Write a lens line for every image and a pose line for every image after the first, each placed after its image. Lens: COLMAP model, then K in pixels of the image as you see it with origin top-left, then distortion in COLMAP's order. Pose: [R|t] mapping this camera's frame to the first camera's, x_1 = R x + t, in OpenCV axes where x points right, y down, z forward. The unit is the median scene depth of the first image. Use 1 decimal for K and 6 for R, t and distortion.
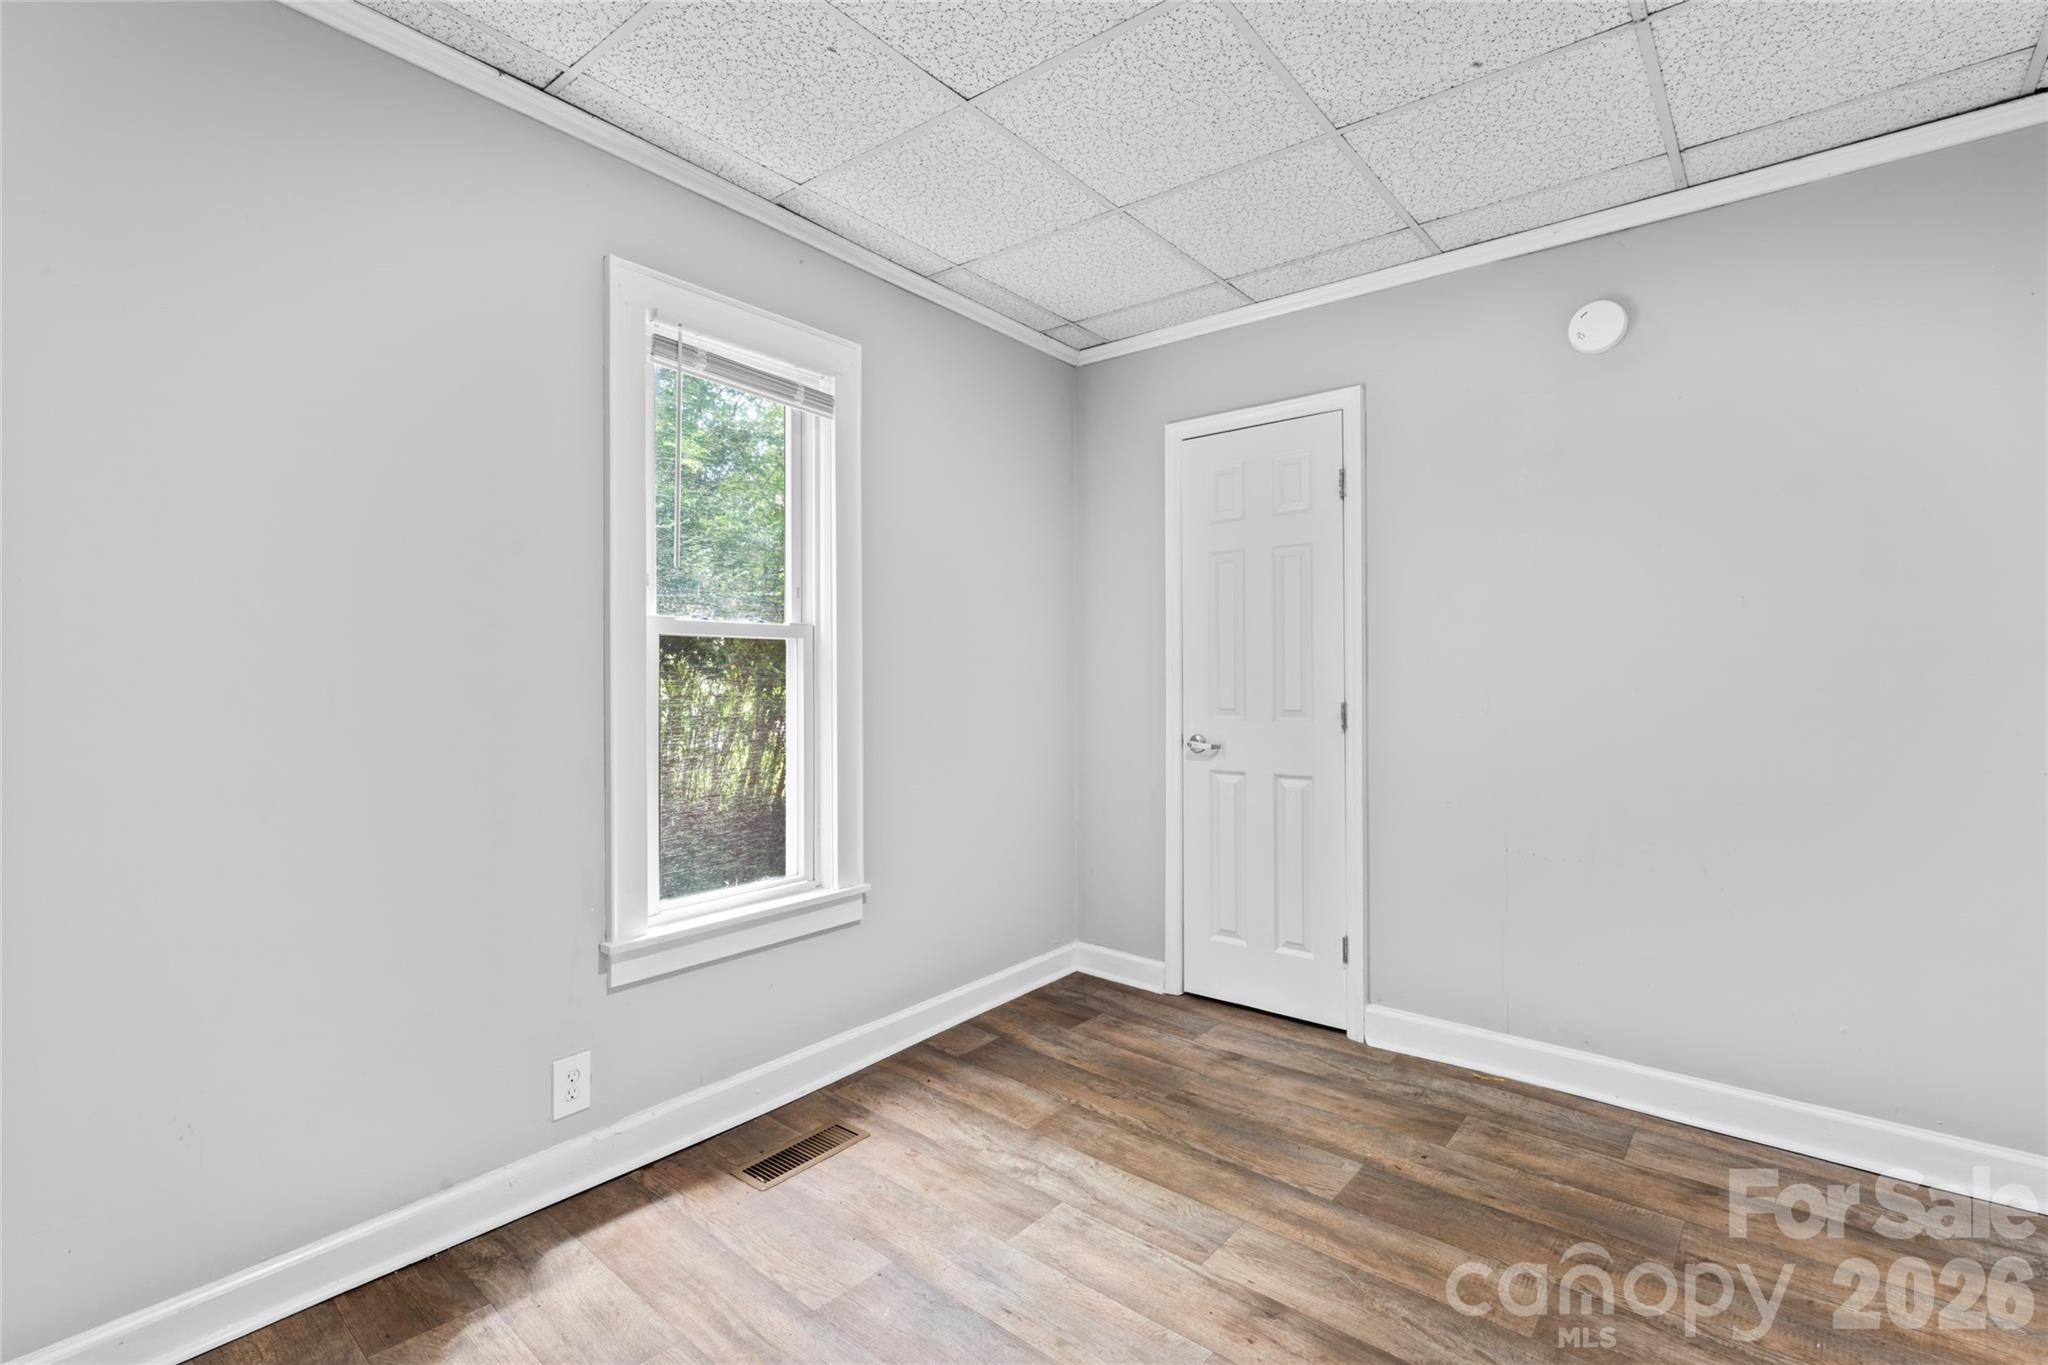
lens RADIAL K [[942.9, 0, 1027.5], [0, 942.9, 679.4], [0, 0, 1]] dist [-0.018249, 0.000233]
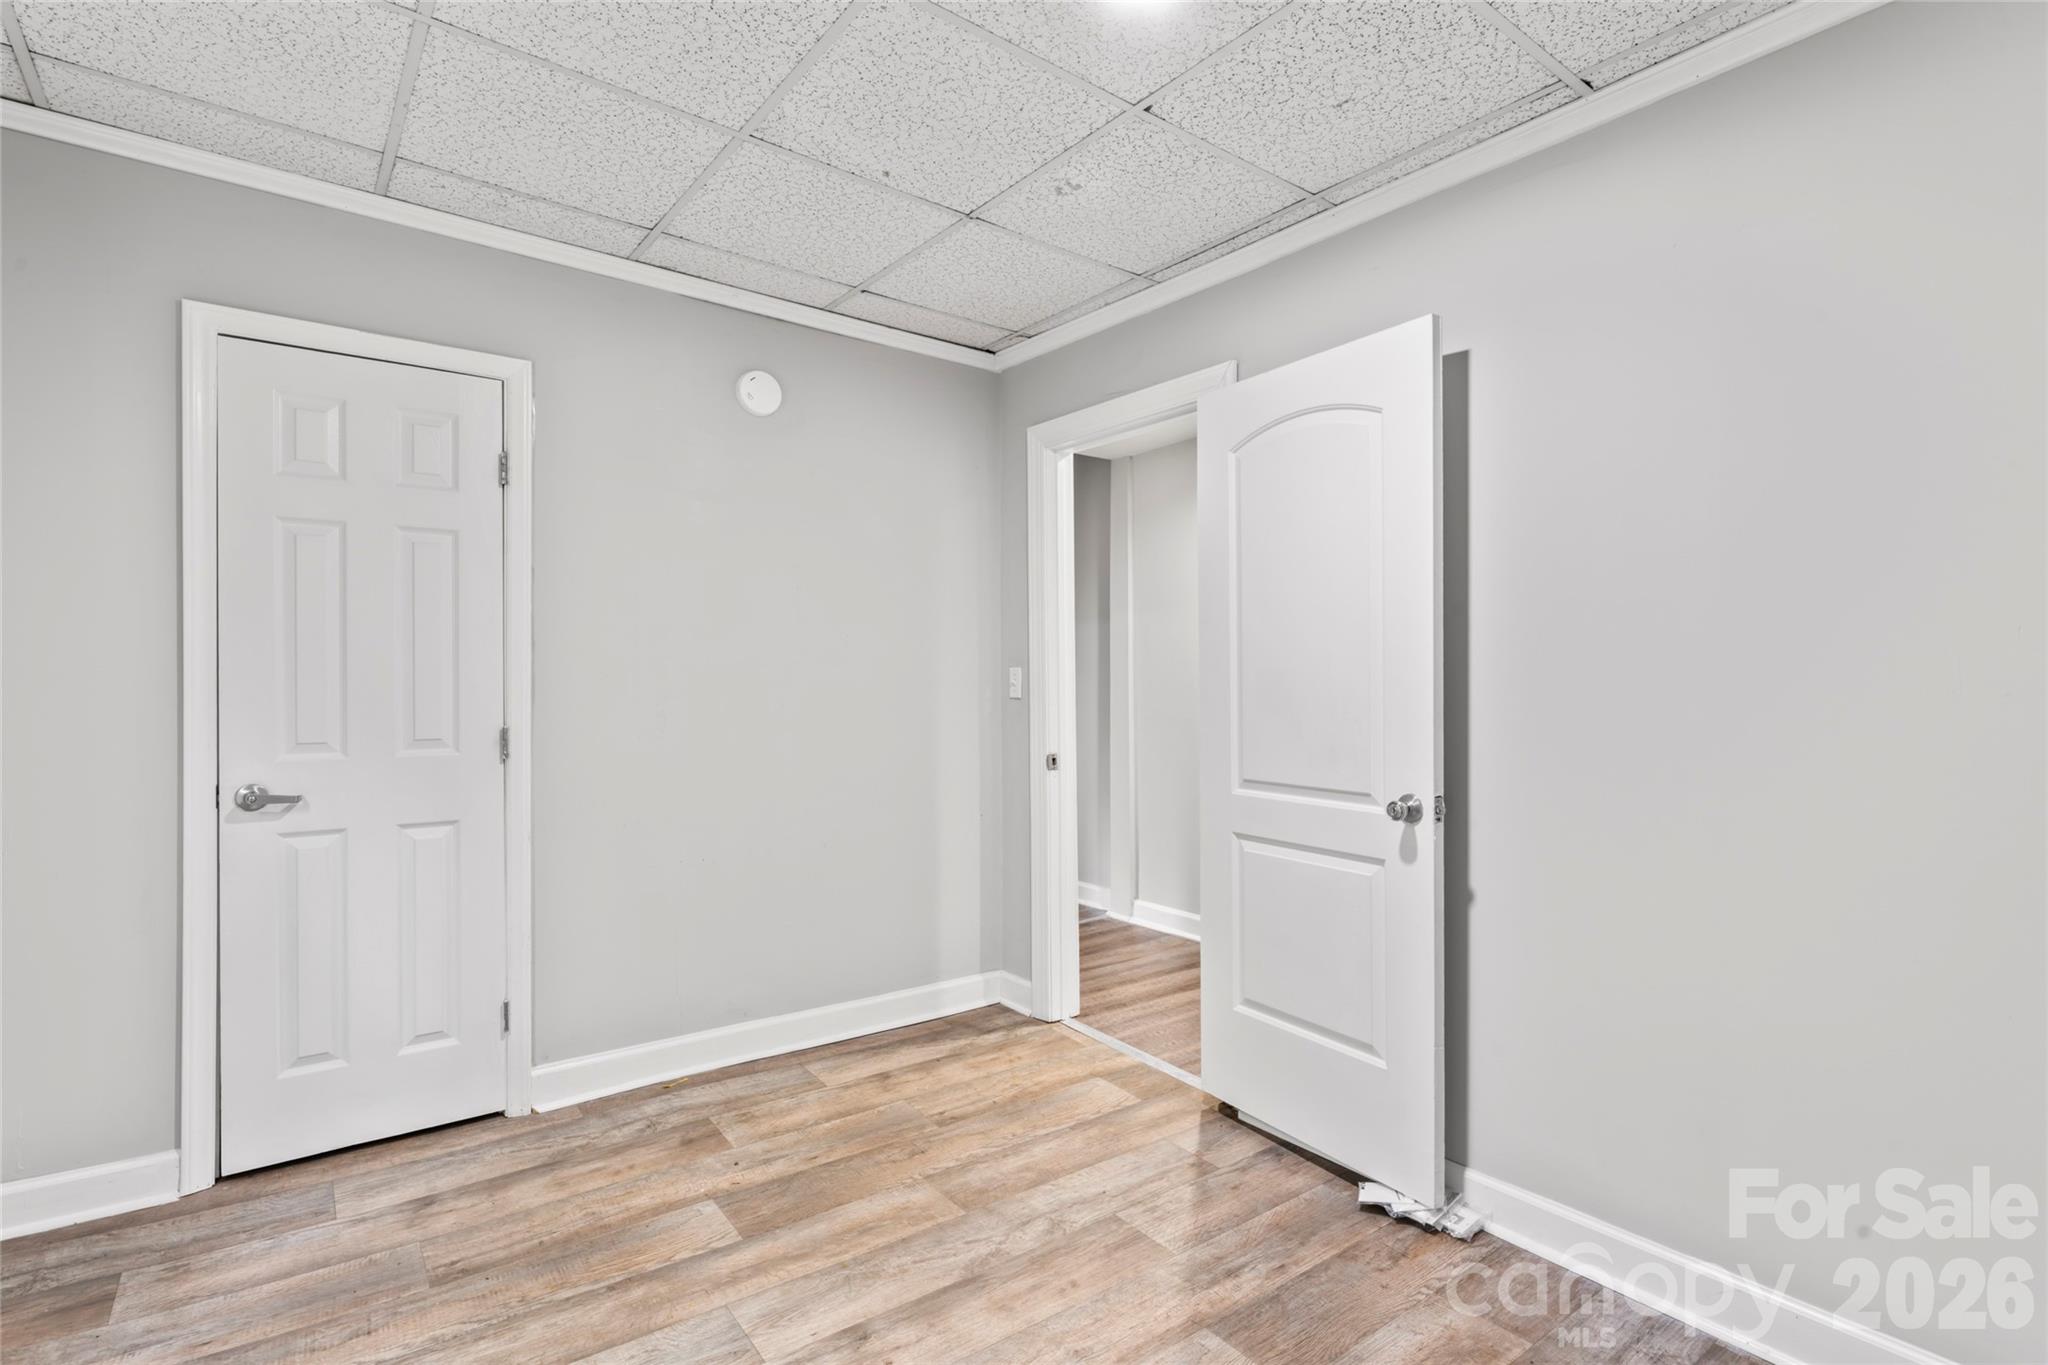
lens RADIAL K [[962.5, 0, 1020.8], [0, 962.5, 673.5], [0, 0, 1]] dist [-0.001661, -0.000814]
pose [[0.226162, 0.015429, 0.973968, -0.460718], [0.005075, 0.999842, -0.017017, -0.003790], [-0.974077, 0.008791, 0.226048, 0.392373]]
